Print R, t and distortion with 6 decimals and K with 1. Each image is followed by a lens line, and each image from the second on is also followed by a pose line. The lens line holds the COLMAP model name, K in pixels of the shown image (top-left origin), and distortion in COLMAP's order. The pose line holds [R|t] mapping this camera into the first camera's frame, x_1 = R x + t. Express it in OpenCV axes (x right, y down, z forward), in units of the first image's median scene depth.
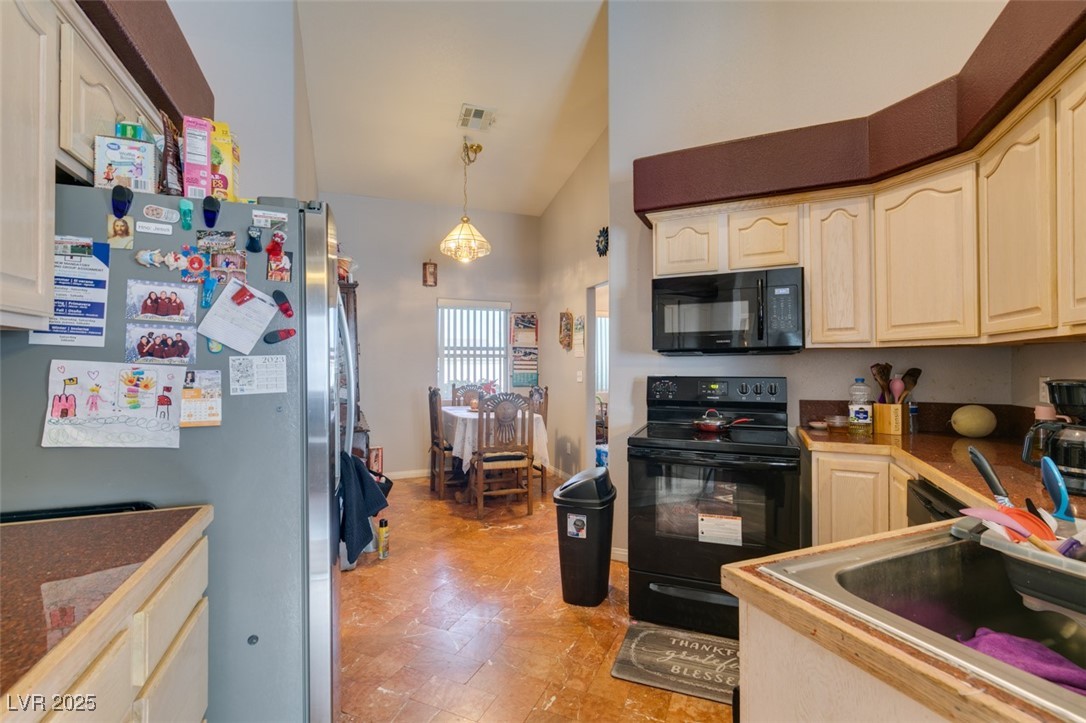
lens RADIAL K [[484.8, 0, 538.8], [0, 484.8, 369.8], [0, 0, 1]] dist [0.003606, -0.000314]
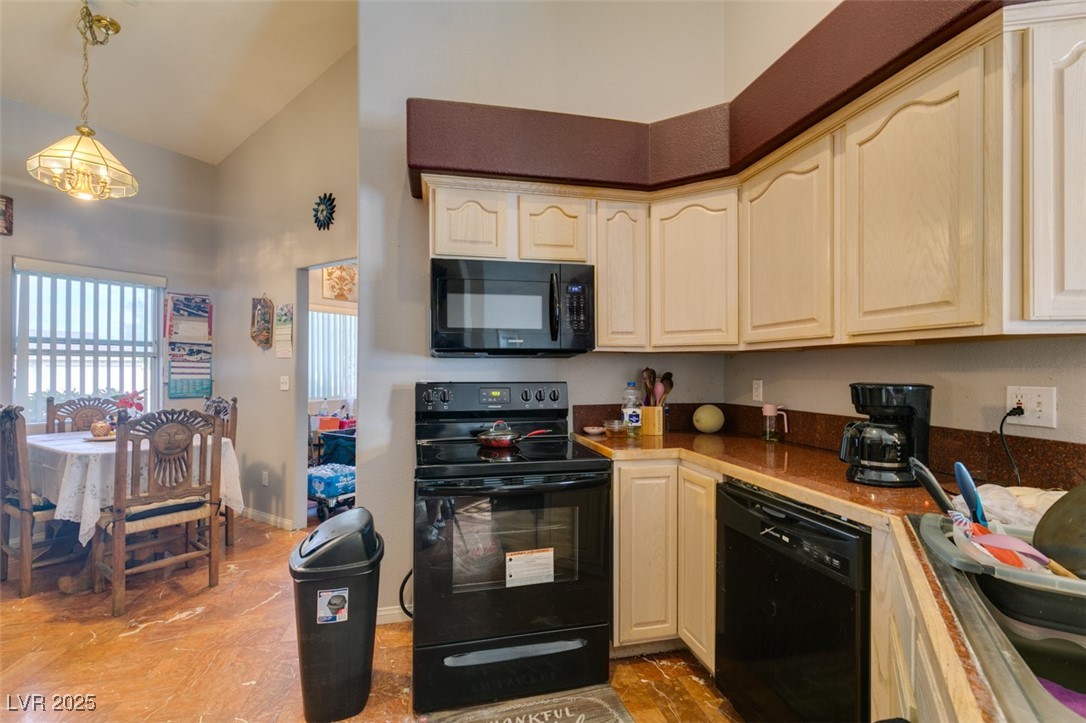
lens RADIAL K [[484.8, 0, 538.8], [0, 484.8, 369.8], [0, 0, 1]] dist [0.003606, -0.000314]
pose [[0.805029, 0.002964, 0.593228, -0.082378], [0.001794, 0.999971, -0.007431, -0.001222], [-0.593233, 0.007047, 0.805000, 0.251161]]
